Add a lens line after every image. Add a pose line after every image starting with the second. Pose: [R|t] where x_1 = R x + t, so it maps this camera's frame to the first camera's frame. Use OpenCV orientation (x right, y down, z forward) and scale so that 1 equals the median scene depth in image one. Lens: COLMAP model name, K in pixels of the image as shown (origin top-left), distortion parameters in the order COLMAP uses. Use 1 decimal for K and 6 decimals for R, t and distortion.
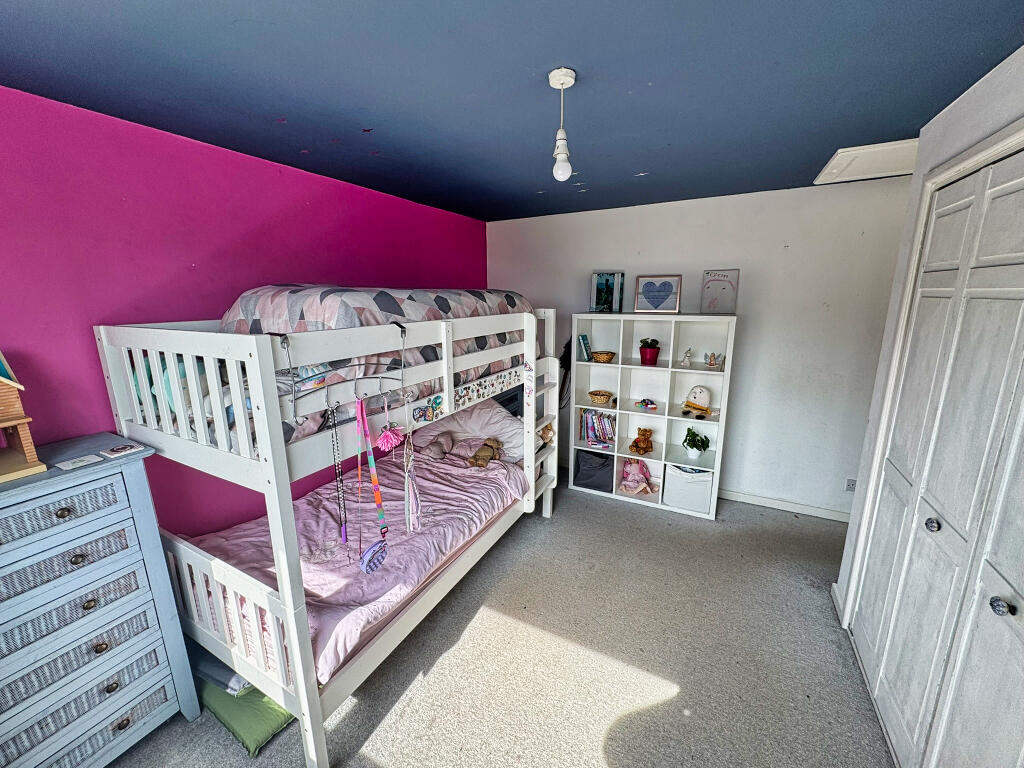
lens RADIAL K [[407.1, 0, 510.3], [0, 407.1, 385.7], [0, 0, 1]] dist [-0.000054, -0.000123]
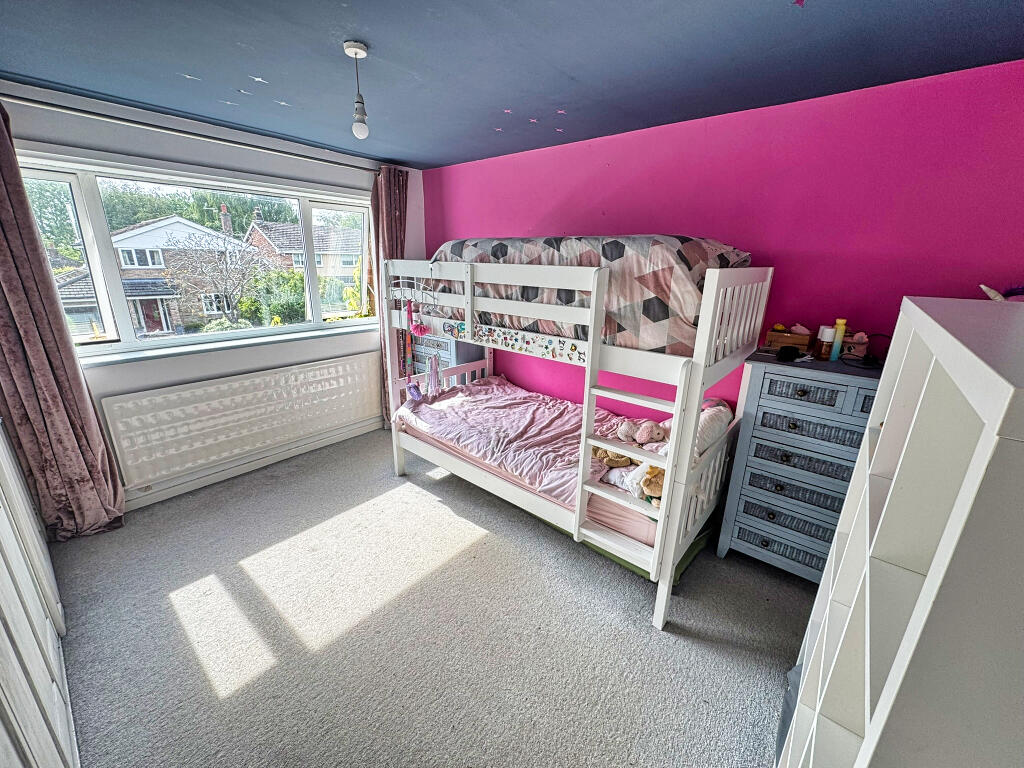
lens RADIAL K [[407.1, 0, 512.5], [0, 407.1, 379.3], [0, 0, 1]] dist [-0.000054, -0.000123]
pose [[-0.218422, 0.290269, -0.931685, 0.884357], [-0.222518, 0.914771, 0.337165, -0.238837], [0.950146, 0.280961, -0.135216, 1.180012]]
